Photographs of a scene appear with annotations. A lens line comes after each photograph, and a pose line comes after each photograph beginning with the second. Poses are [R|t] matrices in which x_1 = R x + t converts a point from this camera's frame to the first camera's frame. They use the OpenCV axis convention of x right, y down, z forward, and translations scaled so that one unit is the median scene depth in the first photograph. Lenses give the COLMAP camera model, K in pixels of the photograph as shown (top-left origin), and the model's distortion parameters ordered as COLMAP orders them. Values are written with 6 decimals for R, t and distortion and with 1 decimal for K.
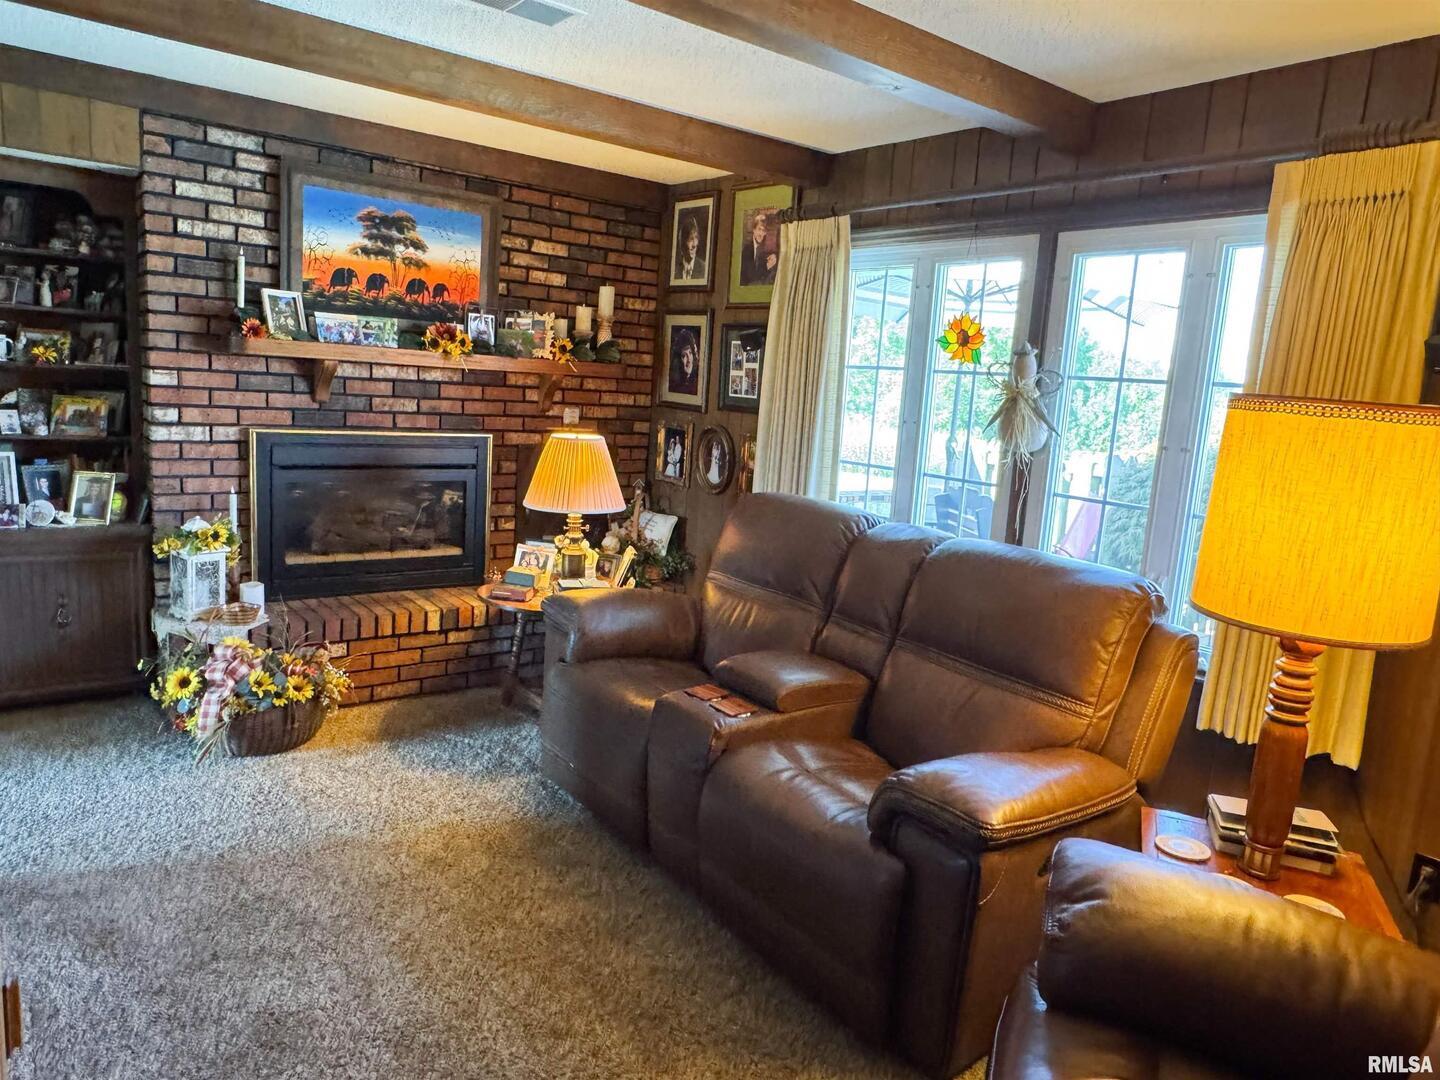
lens RADIAL K [[961.6, 0, 712.6], [0, 961.6, 546.2], [0, 0, 1]] dist [-0.002496, 0.001888]
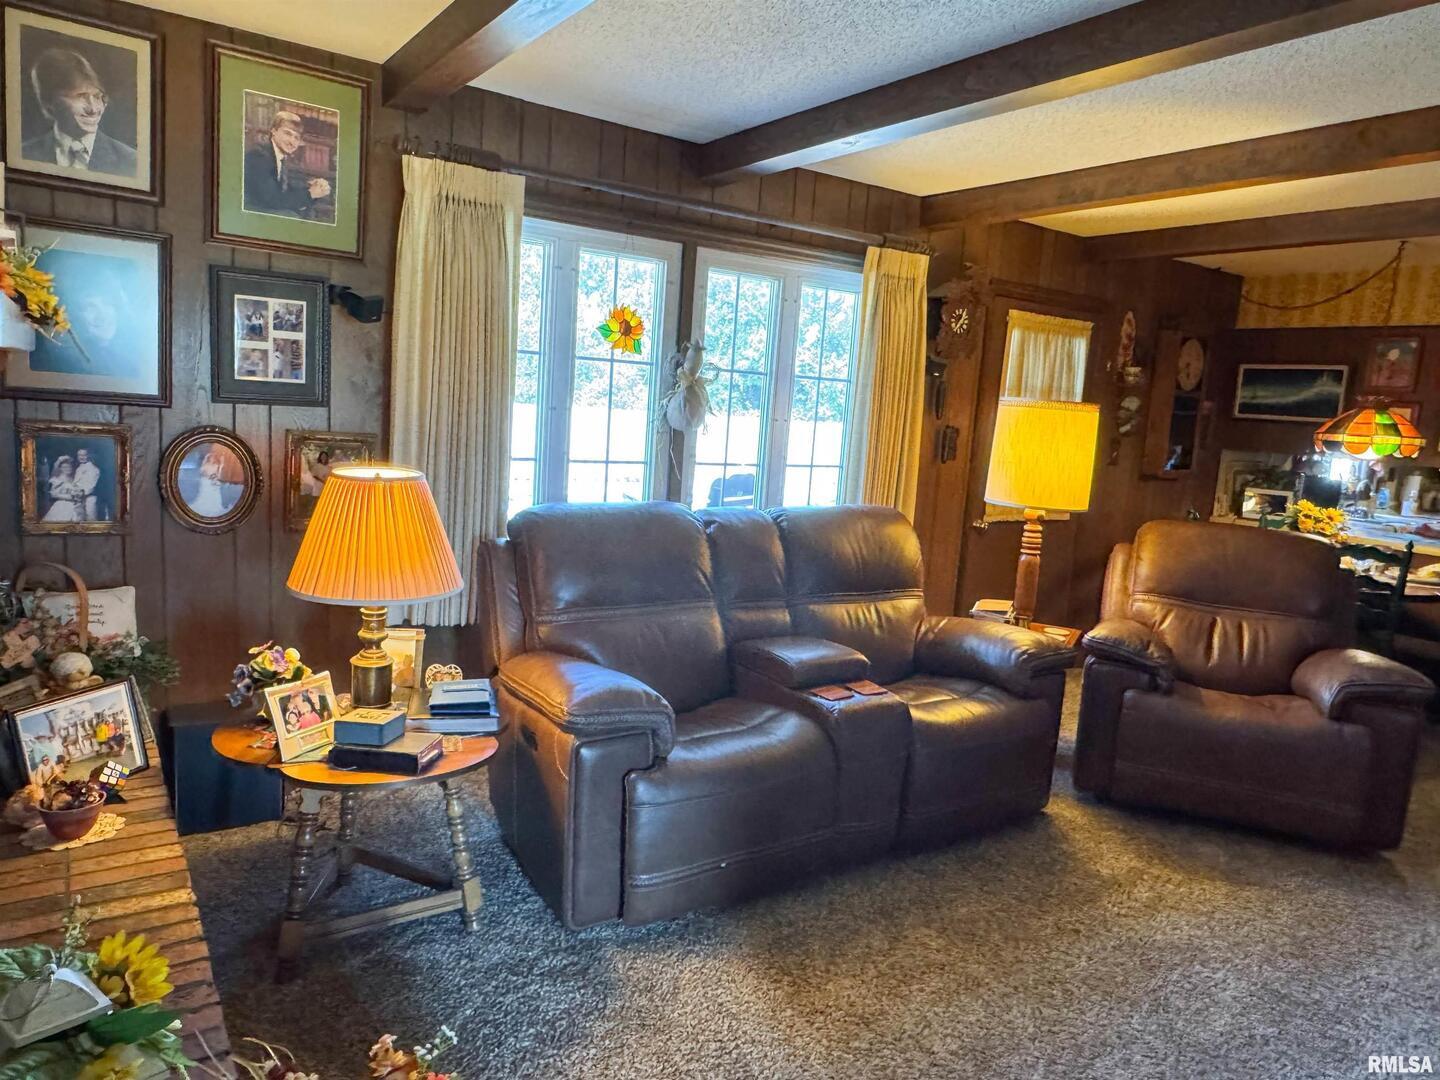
lens RADIAL K [[962.6, 0, 706.8], [0, 962.6, 539.8], [0, 0, 1]] dist [0.002108, 0.000284]
pose [[0.061455, -0.208213, 0.976151, -0.720664], [0.112000, 0.973261, 0.200546, -0.169335], [-0.991806, 0.097005, 0.083132, 0.745371]]
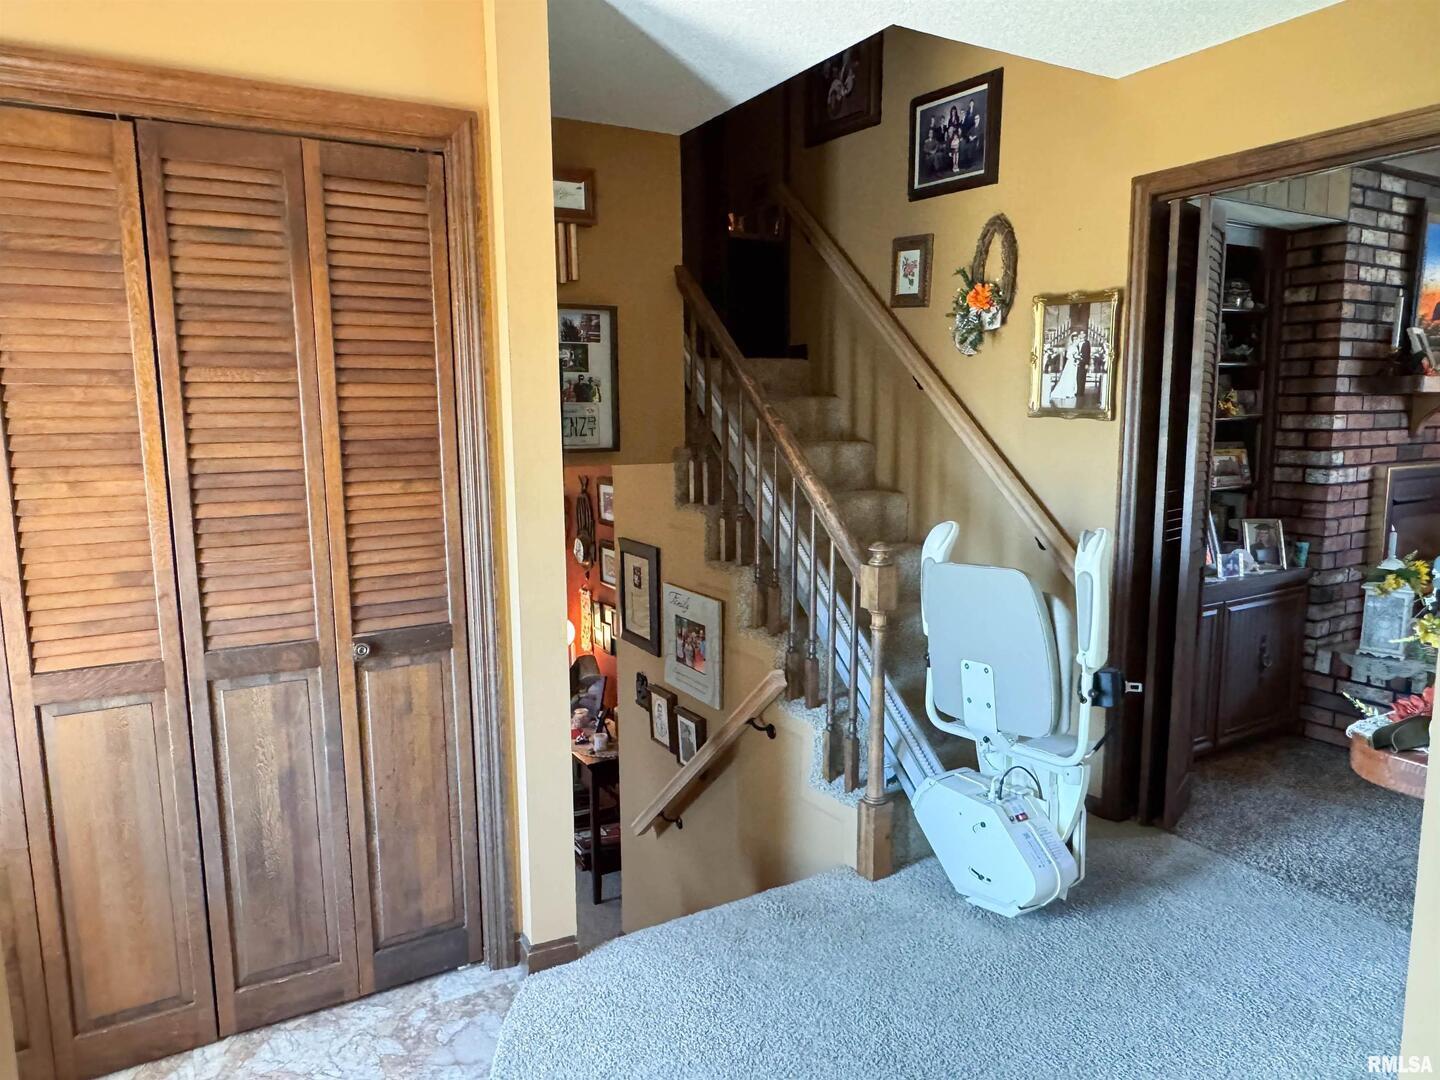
lens RADIAL K [[961.6, 0, 712.6], [0, 961.6, 546.2], [0, 0, 1]] dist [-0.002496, 0.001888]
pose [[0.988439, -0.056956, -0.140514, -1.037375], [0.052146, 0.997928, -0.037680, -0.038221], [0.142369, 0.029918, 0.989361, -0.093315]]
